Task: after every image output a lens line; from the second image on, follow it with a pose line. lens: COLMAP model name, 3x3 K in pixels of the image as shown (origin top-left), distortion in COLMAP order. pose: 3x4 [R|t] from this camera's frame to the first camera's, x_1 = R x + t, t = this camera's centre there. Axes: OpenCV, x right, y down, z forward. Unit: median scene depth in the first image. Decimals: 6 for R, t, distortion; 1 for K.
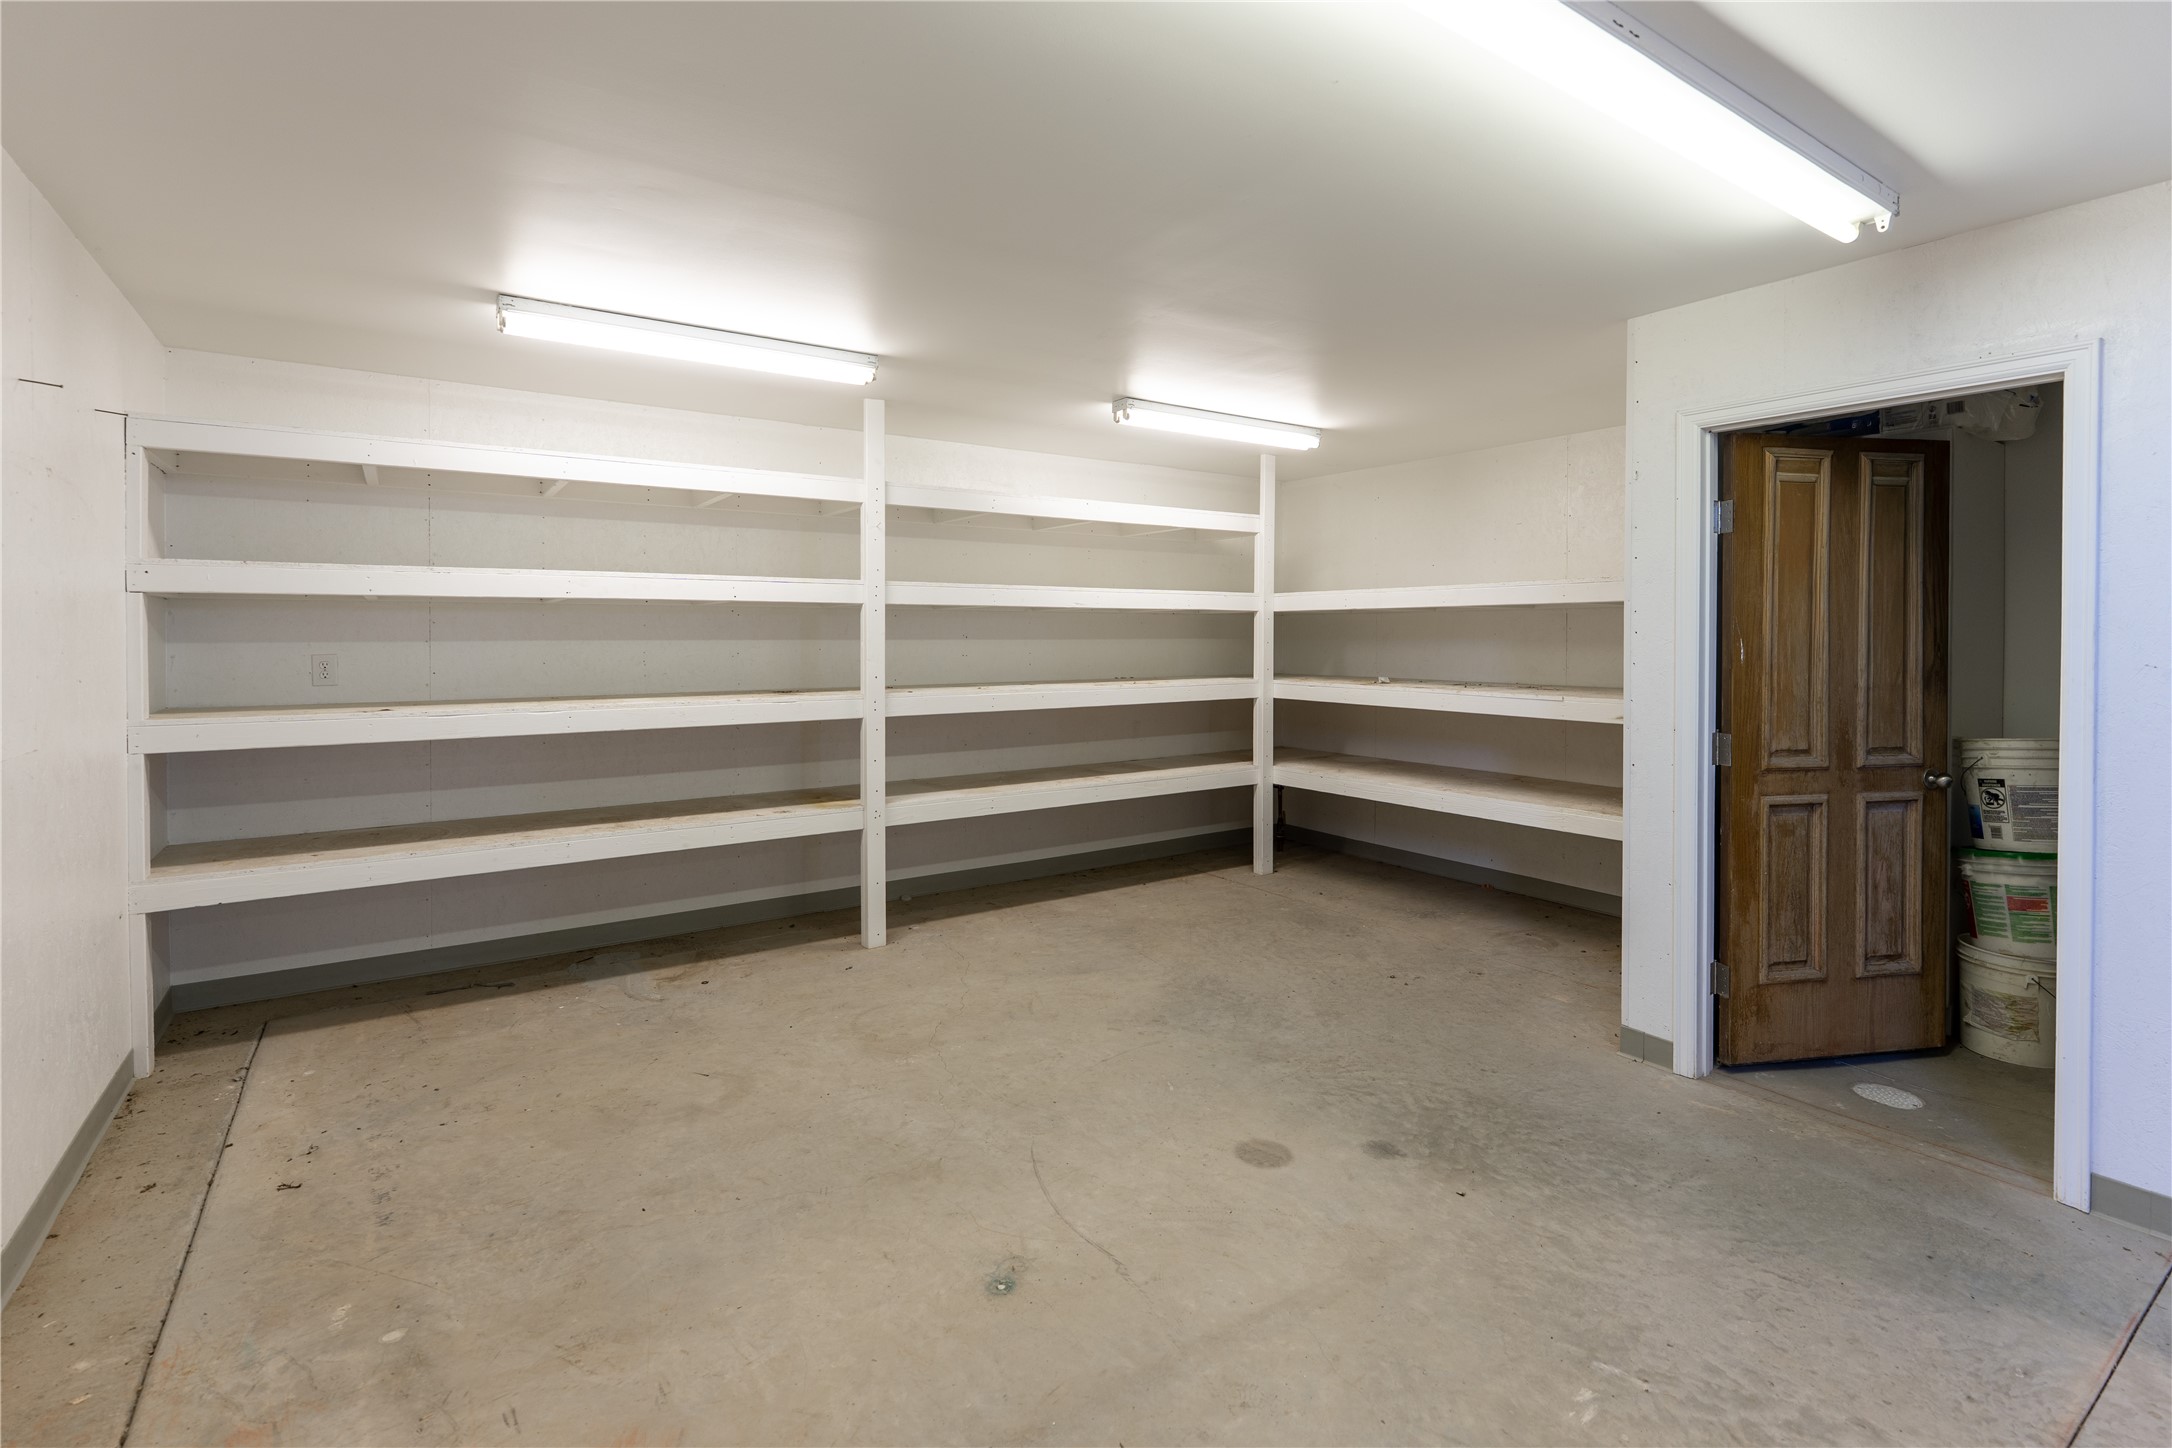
lens RADIAL K [[1024.1, 0, 1141.3], [0, 1024.1, 643.1], [0, 0, 1]] dist [0.000210, 0.000047]
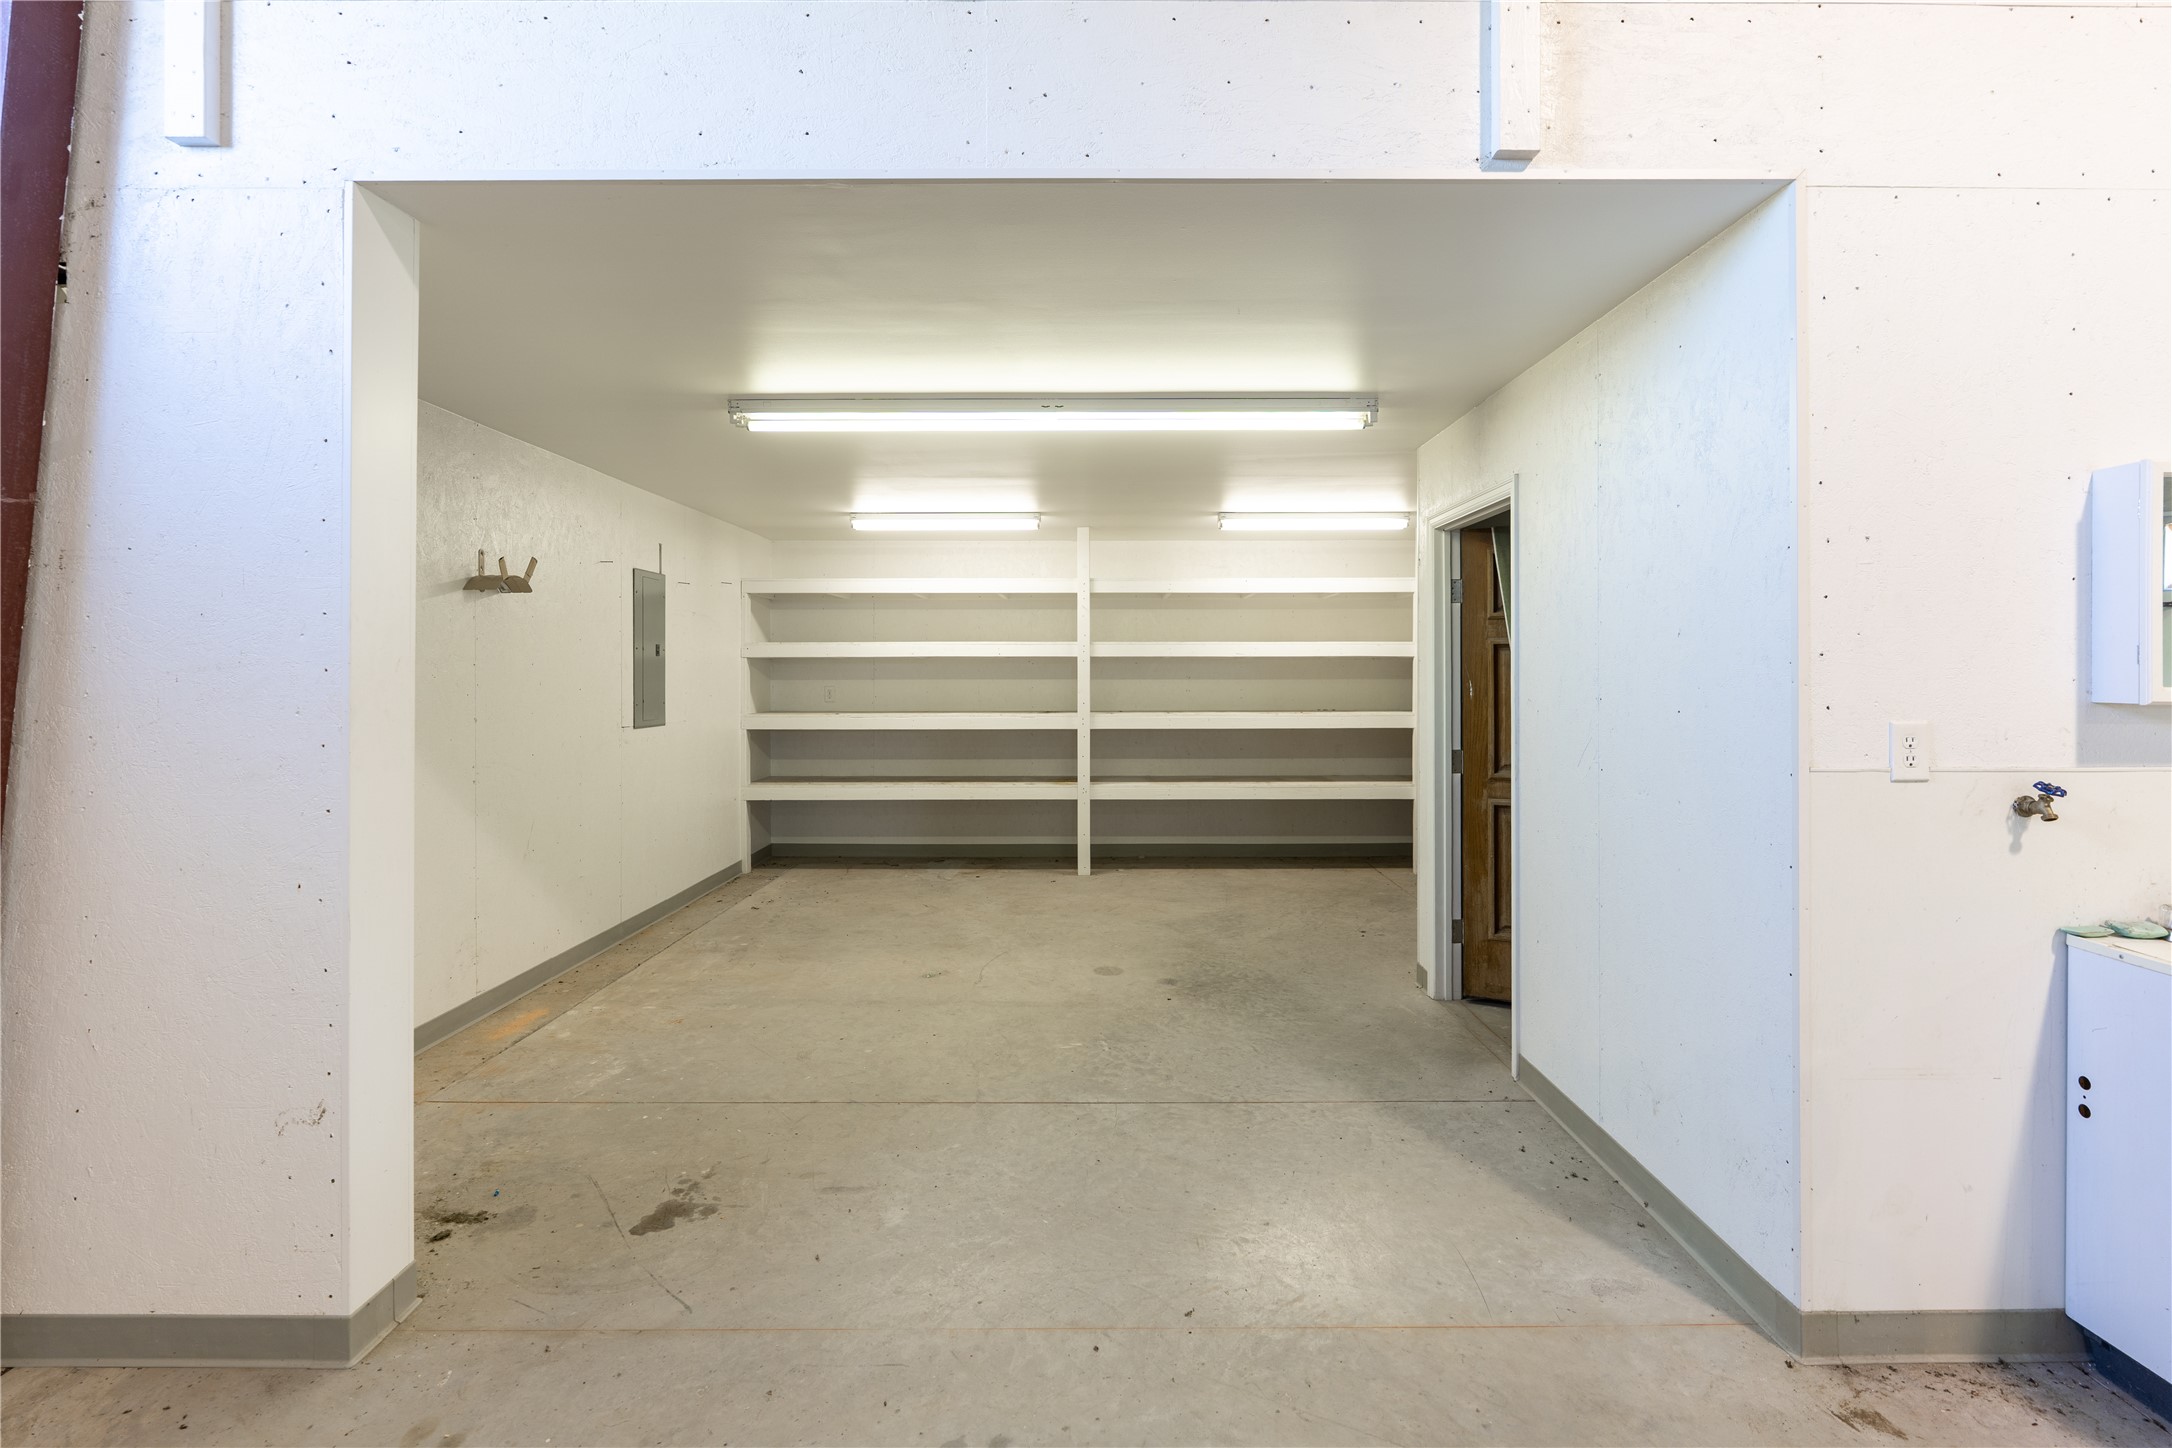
lens RADIAL K [[1115.4, 0, 1144.5], [0, 1115.4, 668.2], [0, 0, 1]] dist [-0.003784, 0.000190]
pose [[0.811056, -0.003476, -0.584958, 1.010252], [-0.003595, 0.999934, -0.010927, -0.002690], [0.584957, 0.010965, 0.810990, -0.412776]]
